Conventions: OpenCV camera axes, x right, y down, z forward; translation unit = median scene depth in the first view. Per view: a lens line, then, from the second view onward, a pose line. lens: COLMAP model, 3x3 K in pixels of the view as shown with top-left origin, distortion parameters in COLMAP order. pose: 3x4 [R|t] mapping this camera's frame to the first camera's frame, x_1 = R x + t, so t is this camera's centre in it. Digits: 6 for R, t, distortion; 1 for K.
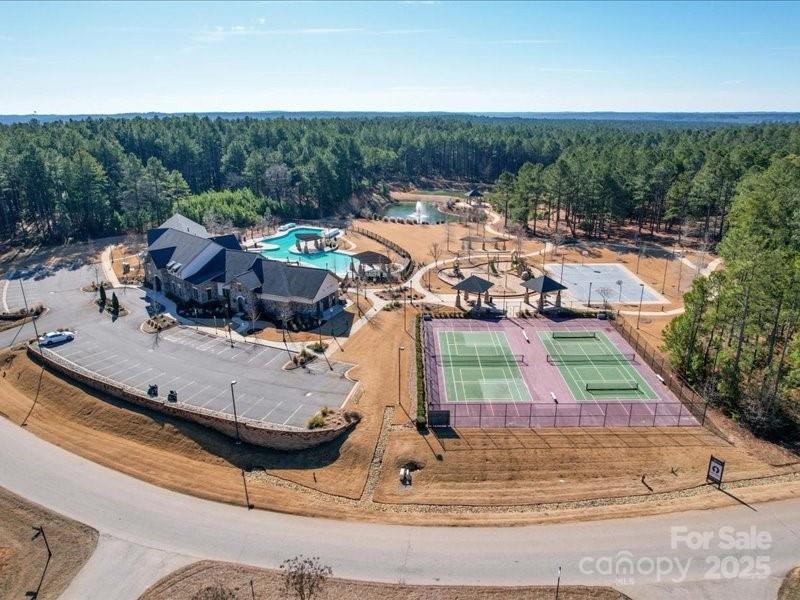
lens RADIAL K [[577.0, 0, 400.0], [0, 577.0, 300.0], [0, 0, 1]] dist [-0.079252, 0.077660]
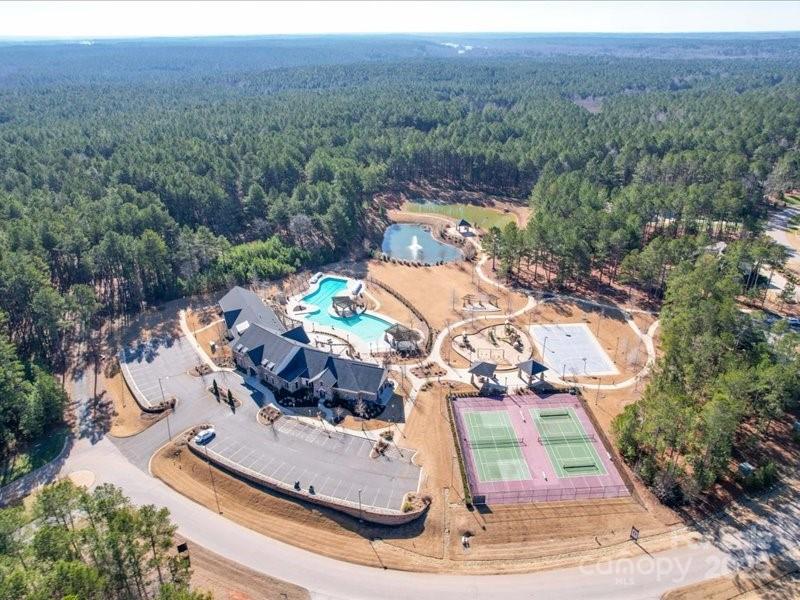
lens RADIAL K [[577.0, 0, 400.0], [0, 577.0, 300.0], [0, 0, 1]] dist [-0.079252, 0.077660]
pose [[0.997783, -0.034432, 0.056952, -0.183677], [0.027235, 0.992077, 0.122641, -0.451688], [-0.060723, -0.120818, 0.990816, -0.445966]]
